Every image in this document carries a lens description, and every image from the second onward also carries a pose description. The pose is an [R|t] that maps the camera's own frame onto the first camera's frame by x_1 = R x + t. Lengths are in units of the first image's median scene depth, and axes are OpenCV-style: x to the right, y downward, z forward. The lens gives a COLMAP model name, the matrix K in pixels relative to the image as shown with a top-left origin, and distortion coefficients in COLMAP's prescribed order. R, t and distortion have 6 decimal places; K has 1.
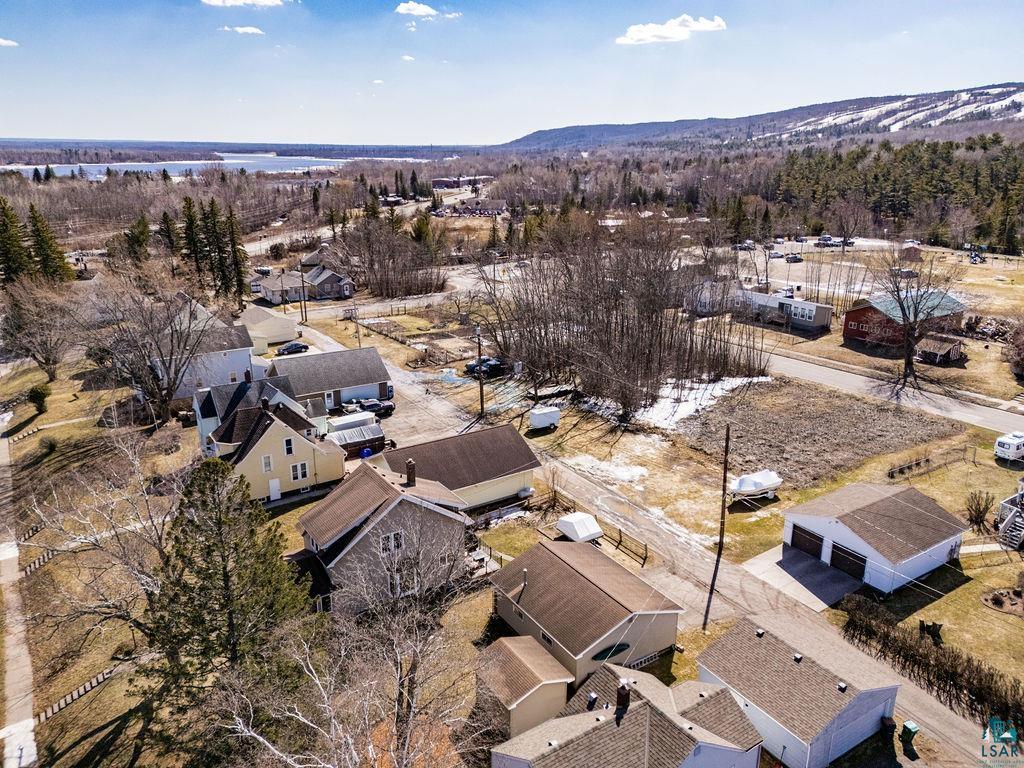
lens RADIAL K [[747.0, 0, 512.0], [0, 747.0, 384.0], [0, 0, 1]] dist [0.110362, -0.124630]
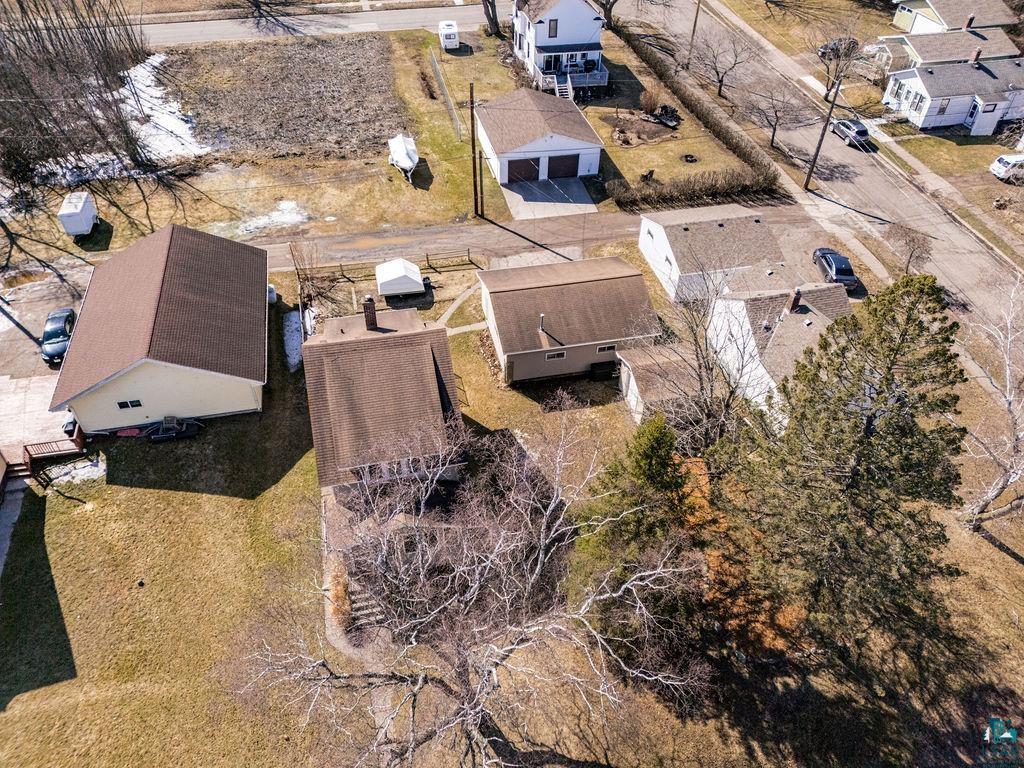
lens RADIAL K [[747.0, 0, 512.0], [0, 747.0, 384.0], [0, 0, 1]] dist [0.110362, -0.124630]
pose [[0.344647, -0.624915, 0.700499, -0.367090], [0.267107, 0.780655, 0.565005, -0.109349], [-0.899929, -0.007619, 0.435970, 0.357020]]
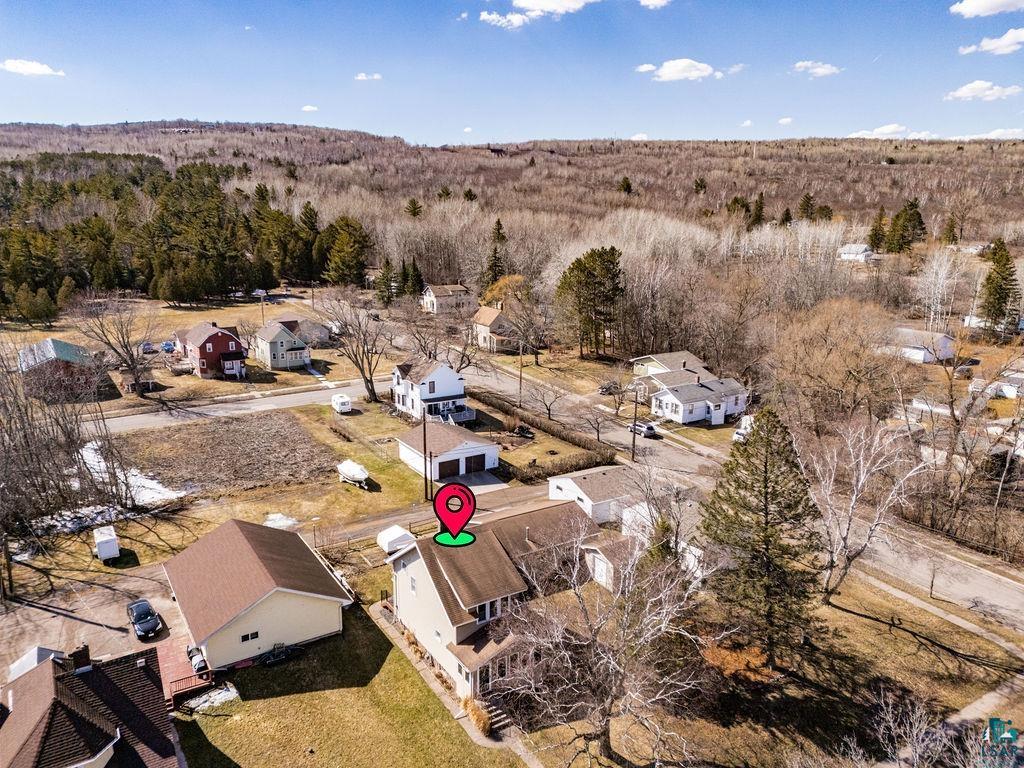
lens RADIAL K [[747.0, 0, 512.0], [0, 747.0, 384.0], [0, 0, 1]] dist [0.110362, -0.124630]
pose [[0.014166, -0.230604, 0.972944, -0.651534], [0.292353, 0.931477, 0.216519, -0.149965], [-0.956206, 0.281376, 0.080613, 0.470173]]
